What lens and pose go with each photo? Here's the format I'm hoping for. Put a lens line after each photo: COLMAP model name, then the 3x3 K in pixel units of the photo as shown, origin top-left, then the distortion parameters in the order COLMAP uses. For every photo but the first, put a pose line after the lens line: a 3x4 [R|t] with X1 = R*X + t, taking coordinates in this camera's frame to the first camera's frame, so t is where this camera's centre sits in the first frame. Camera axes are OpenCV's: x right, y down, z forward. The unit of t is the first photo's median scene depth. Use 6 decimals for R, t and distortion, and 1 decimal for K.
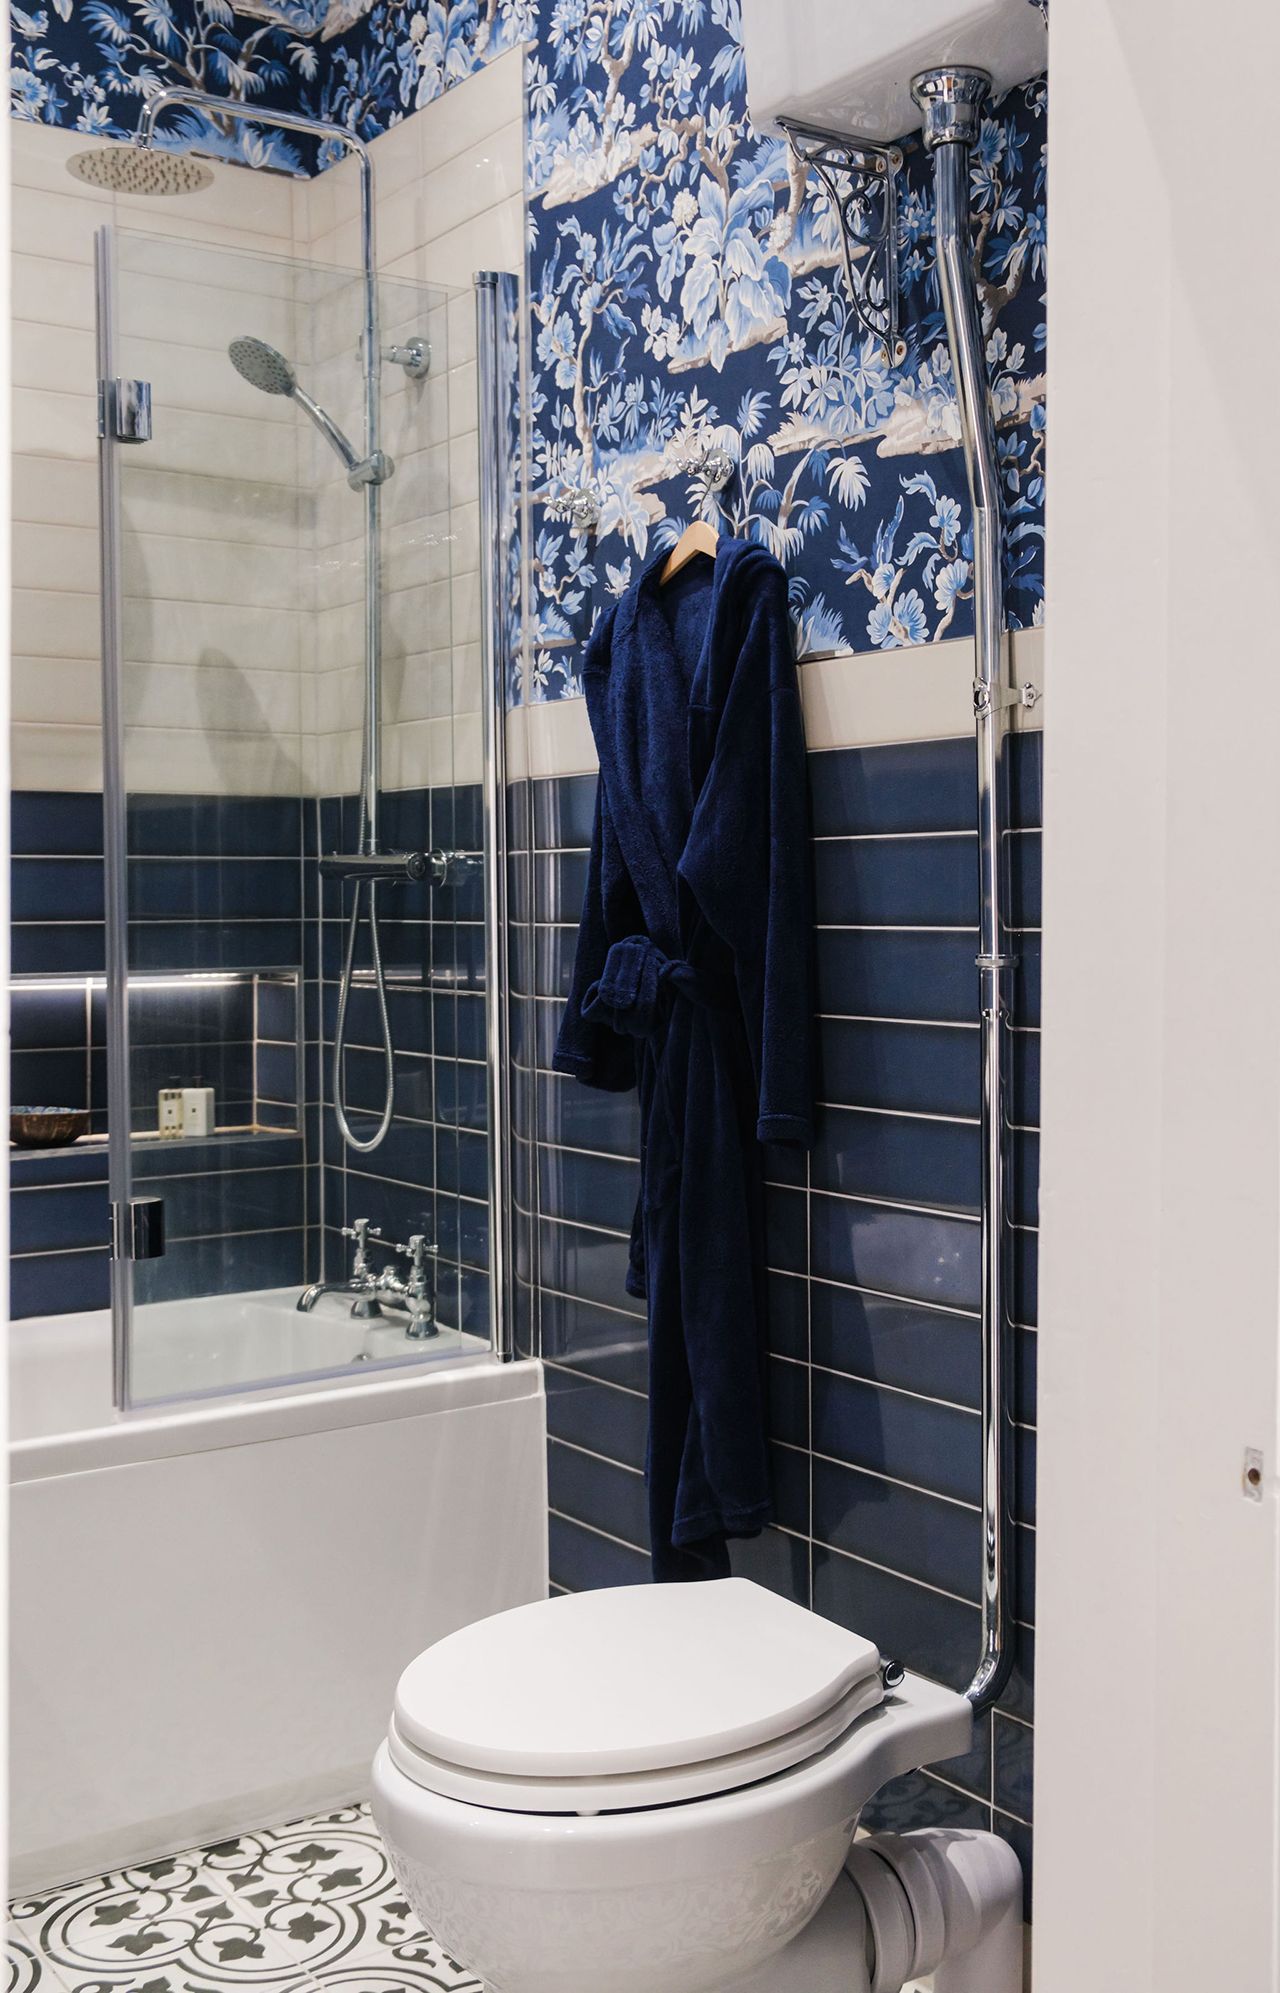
lens RADIAL K [[2006.1, 0, 639.3], [0, 2006.1, 882.8], [0, 0, 1]] dist [0.003102, 0.003676]
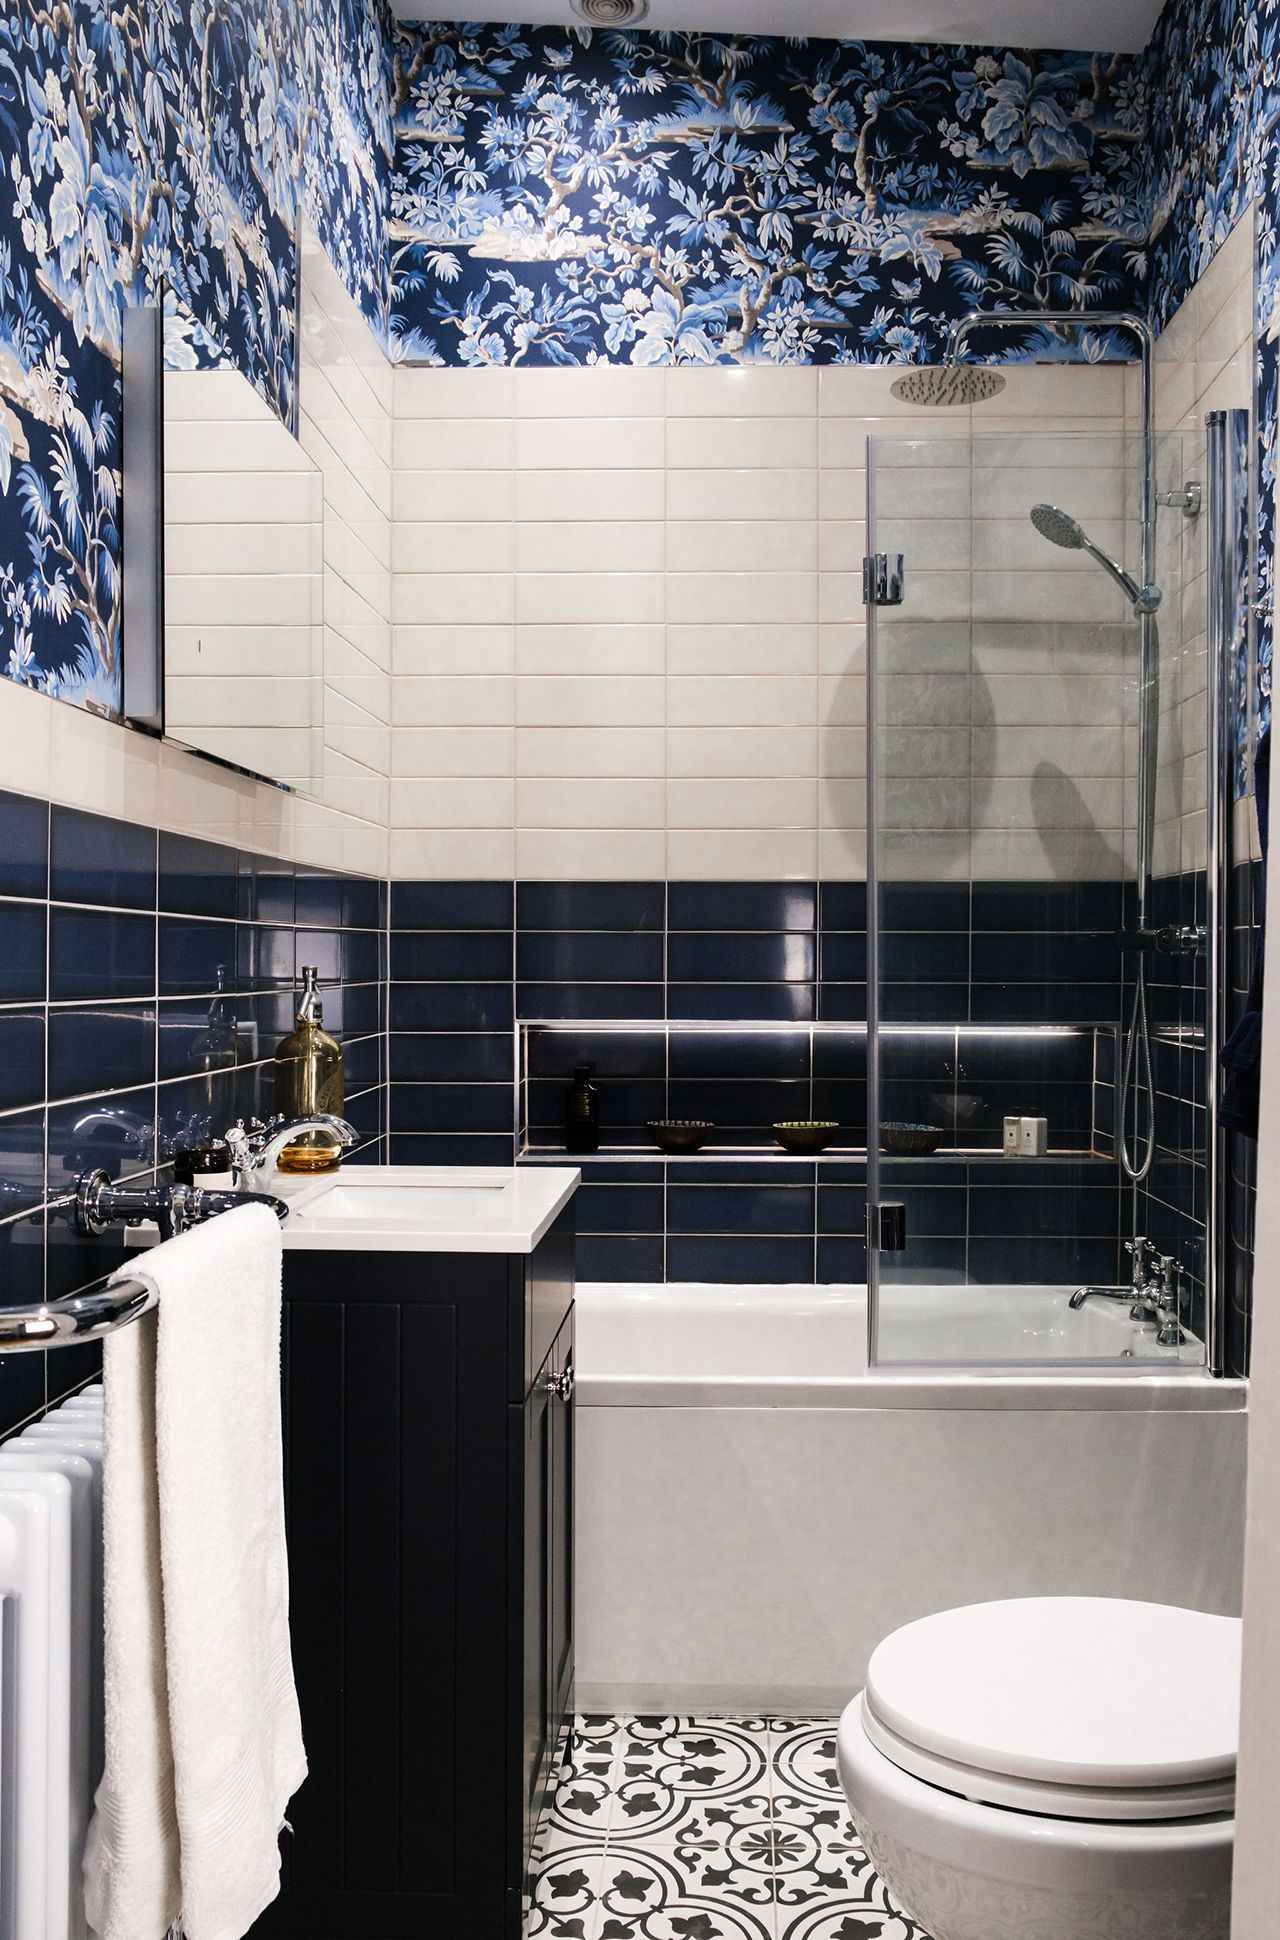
lens RADIAL K [[1529.1, 0, 663.2], [0, 1529.1, 976.7], [0, 0, 1]] dist [-0.006349, -0.003939]
pose [[0.811640, 0.014708, -0.583973, 0.175501], [-0.004936, 0.999820, 0.018321, -0.001408], [0.584137, -0.011988, 0.811567, 0.117340]]
